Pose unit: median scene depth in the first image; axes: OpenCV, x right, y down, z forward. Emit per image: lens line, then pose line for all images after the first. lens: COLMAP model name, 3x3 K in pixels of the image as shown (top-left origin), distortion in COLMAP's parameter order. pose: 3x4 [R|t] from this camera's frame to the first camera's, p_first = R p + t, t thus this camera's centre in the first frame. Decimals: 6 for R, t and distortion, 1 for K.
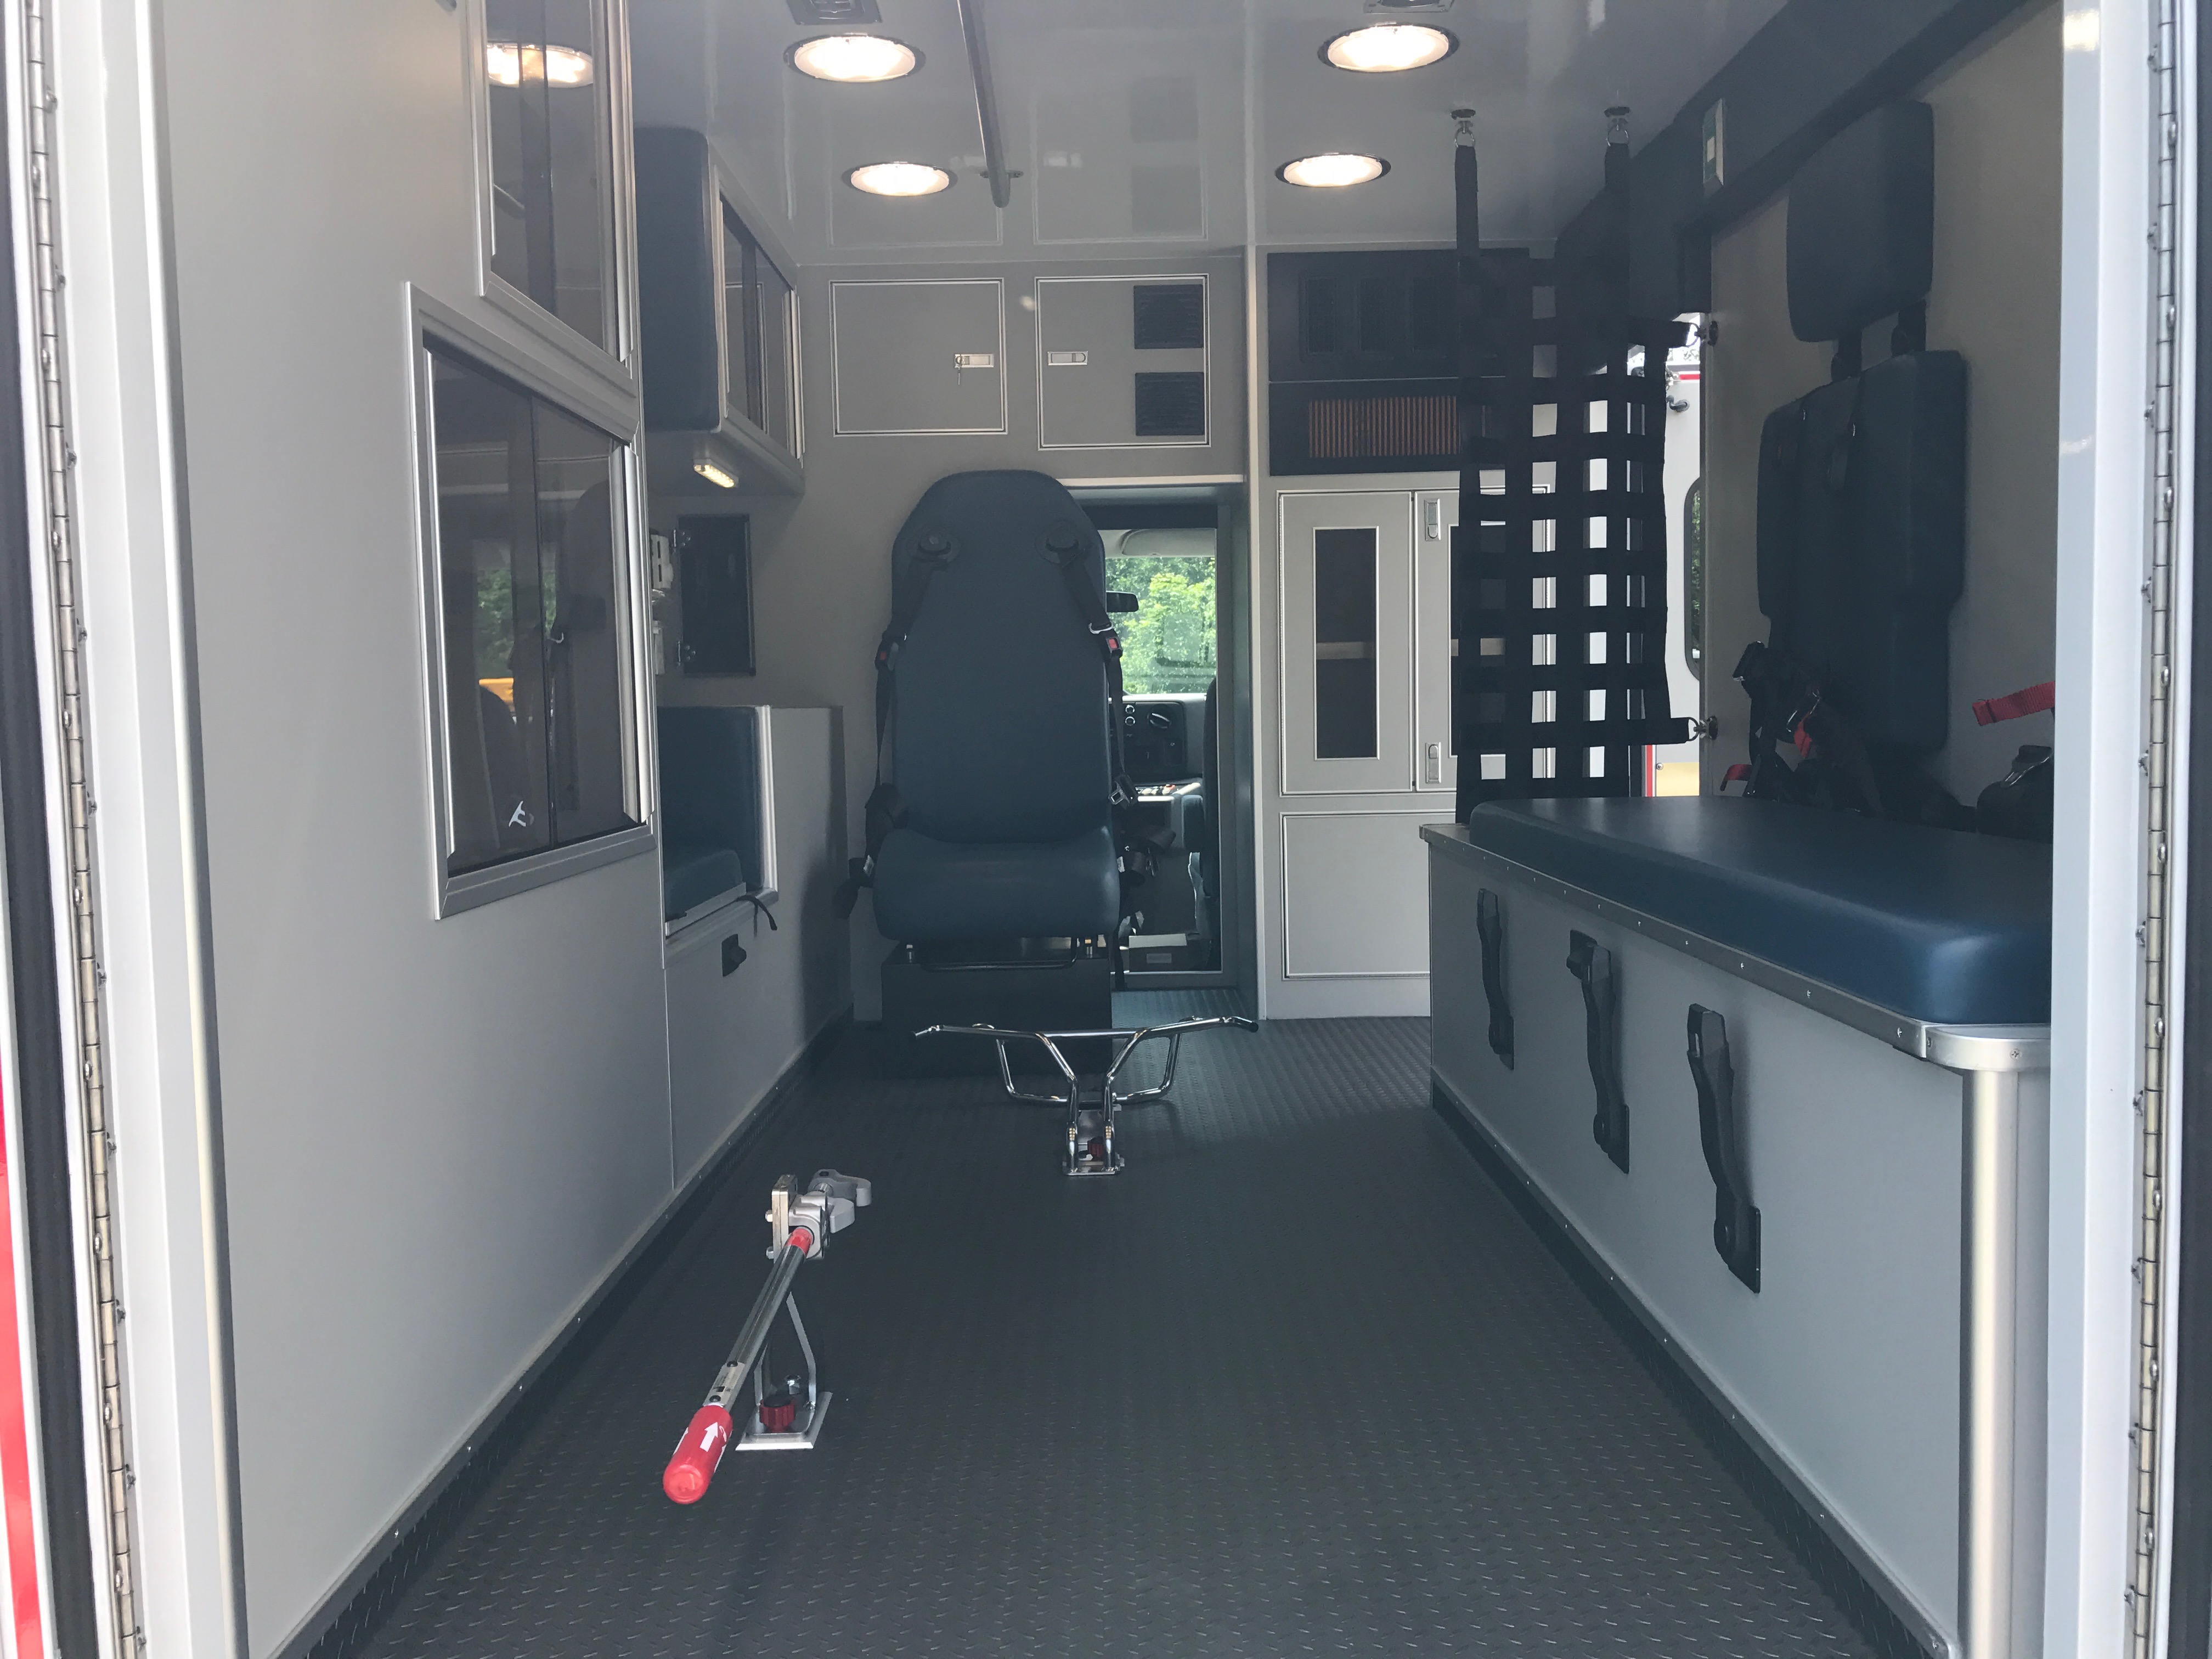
lens RADIAL K [[1812.9, 0, 1106.0], [0, 1812.9, 829.5], [0, 0, 1]] dist [0.219390, -0.736196]
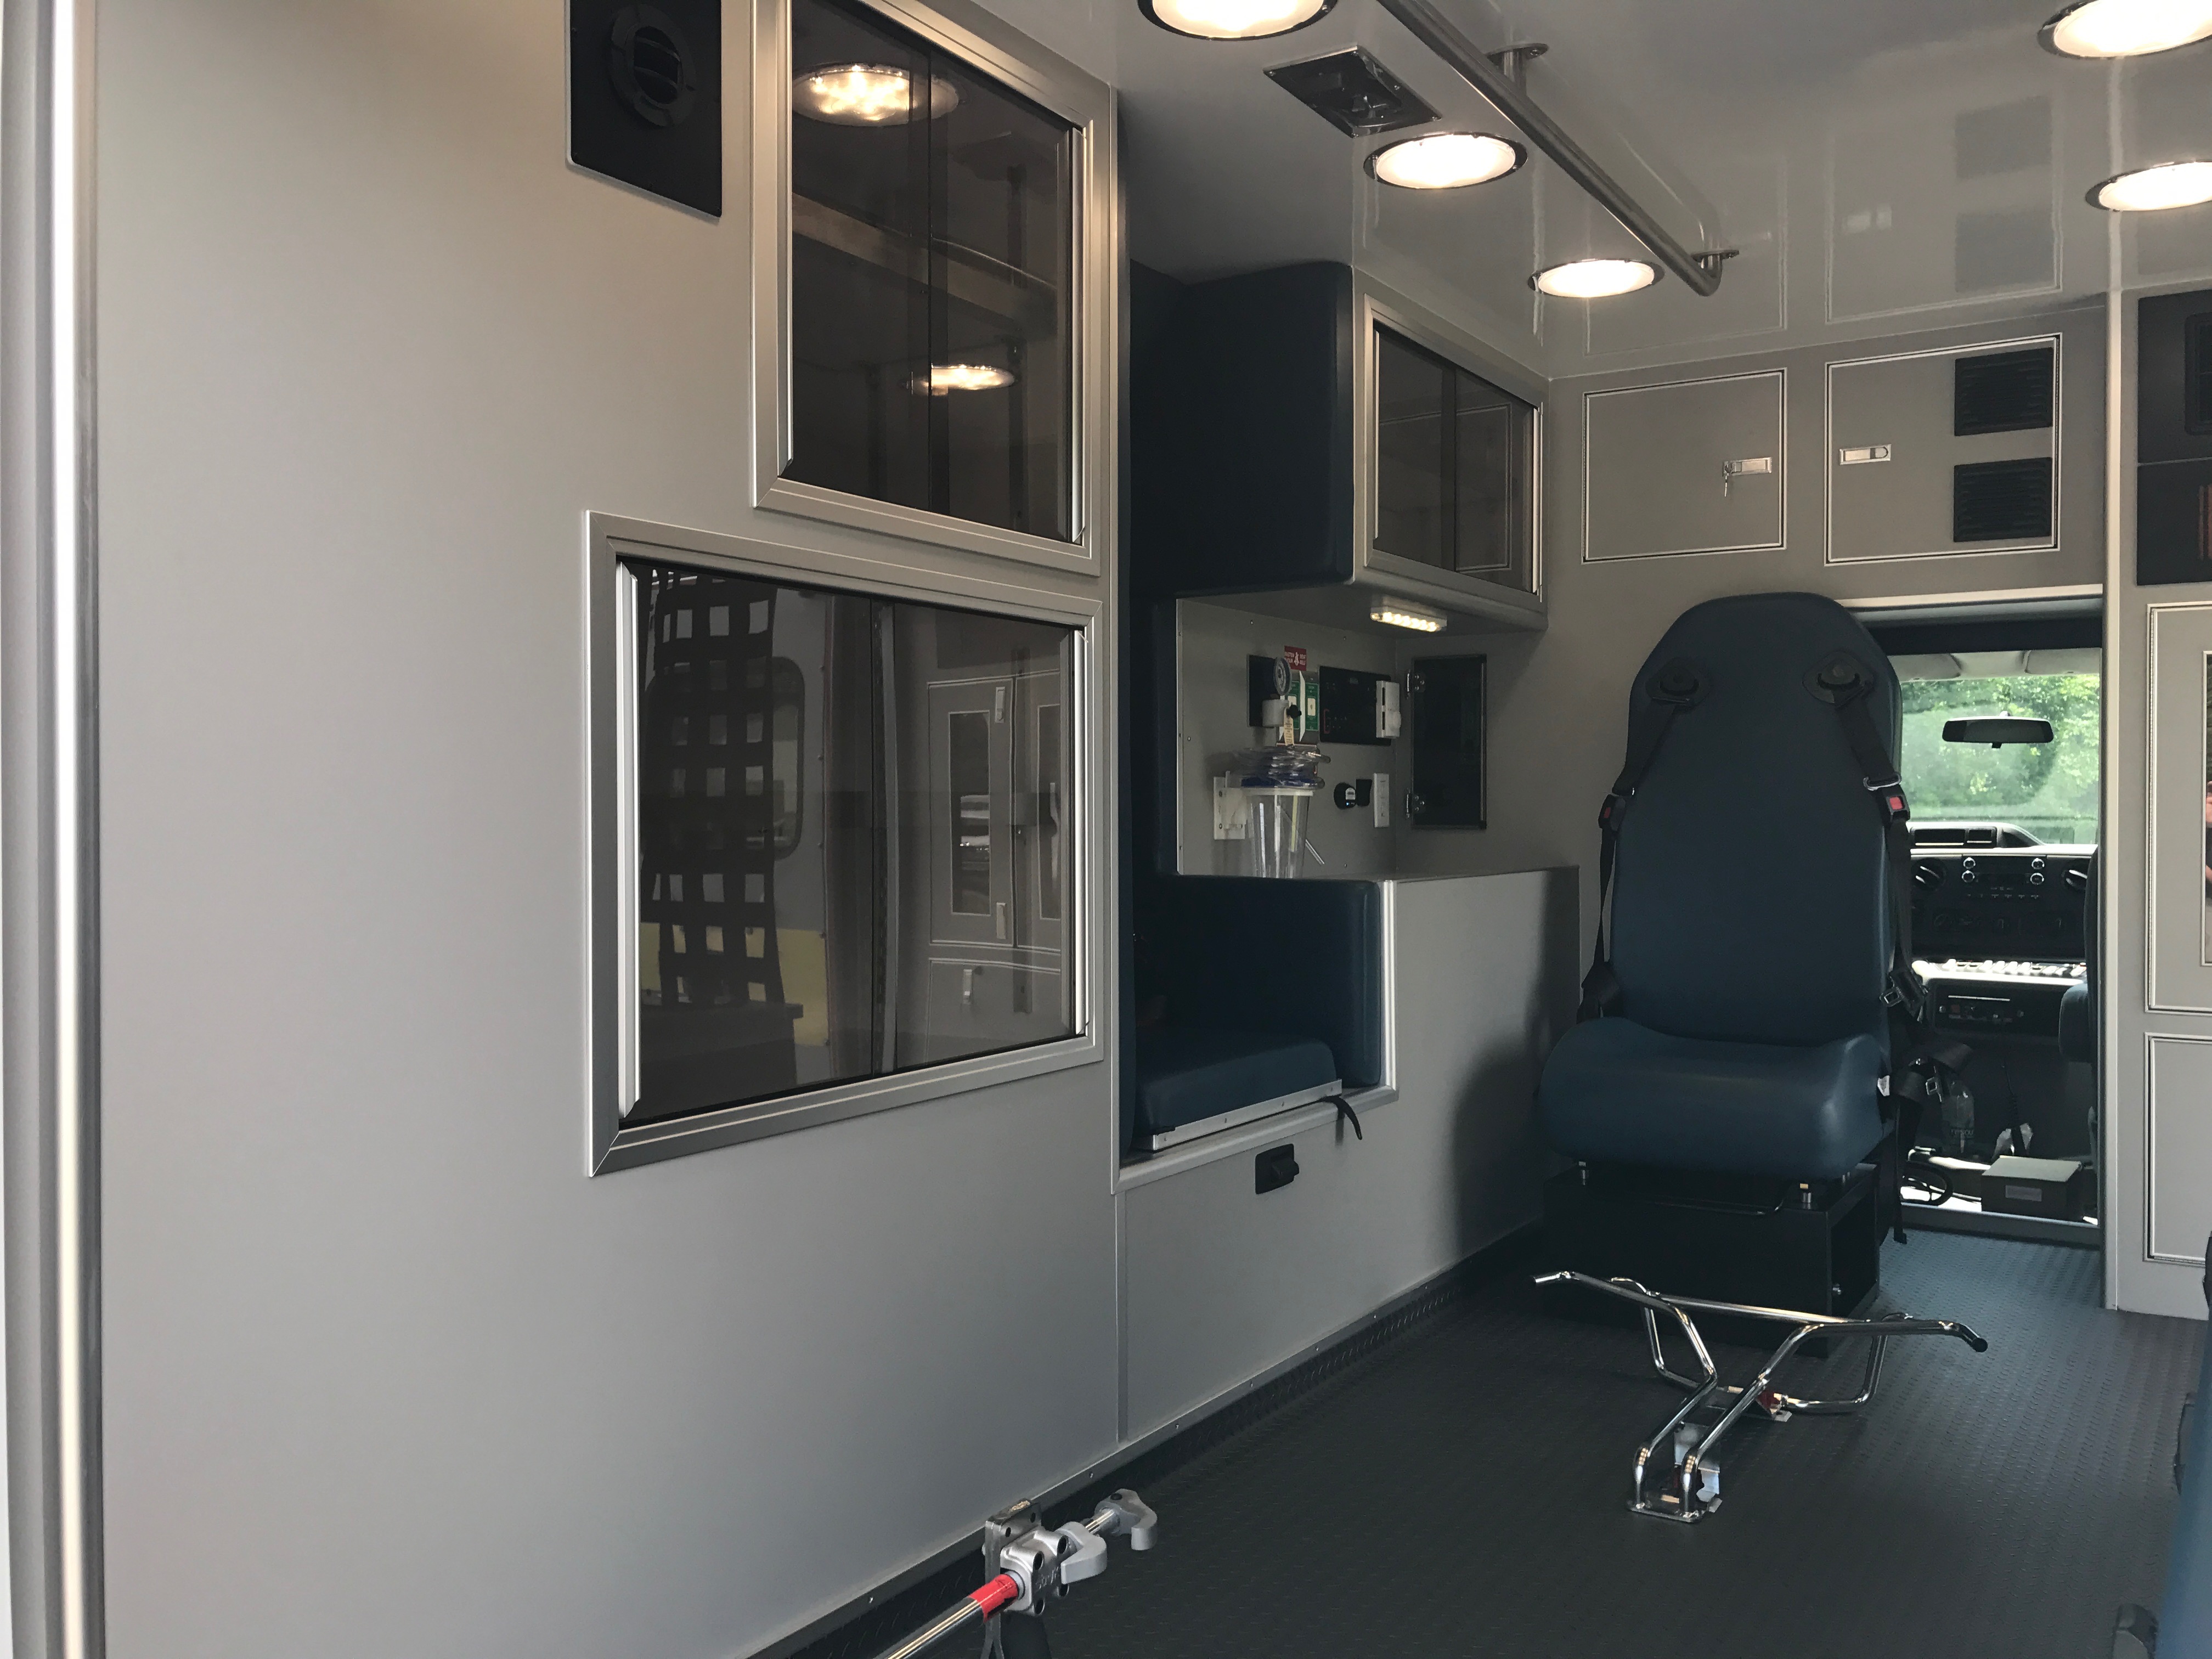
lens RADIAL K [[1840.9, 0, 1106.0], [0, 1840.9, 829.5], [0, 0, 1]] dist [0.027780, -0.002889]
pose [[0.843308, 0.026448, -0.536780, 0.145068], [-0.053273, 0.997983, -0.034523, -0.043894], [0.534784, 0.057709, 0.843016, 0.133089]]
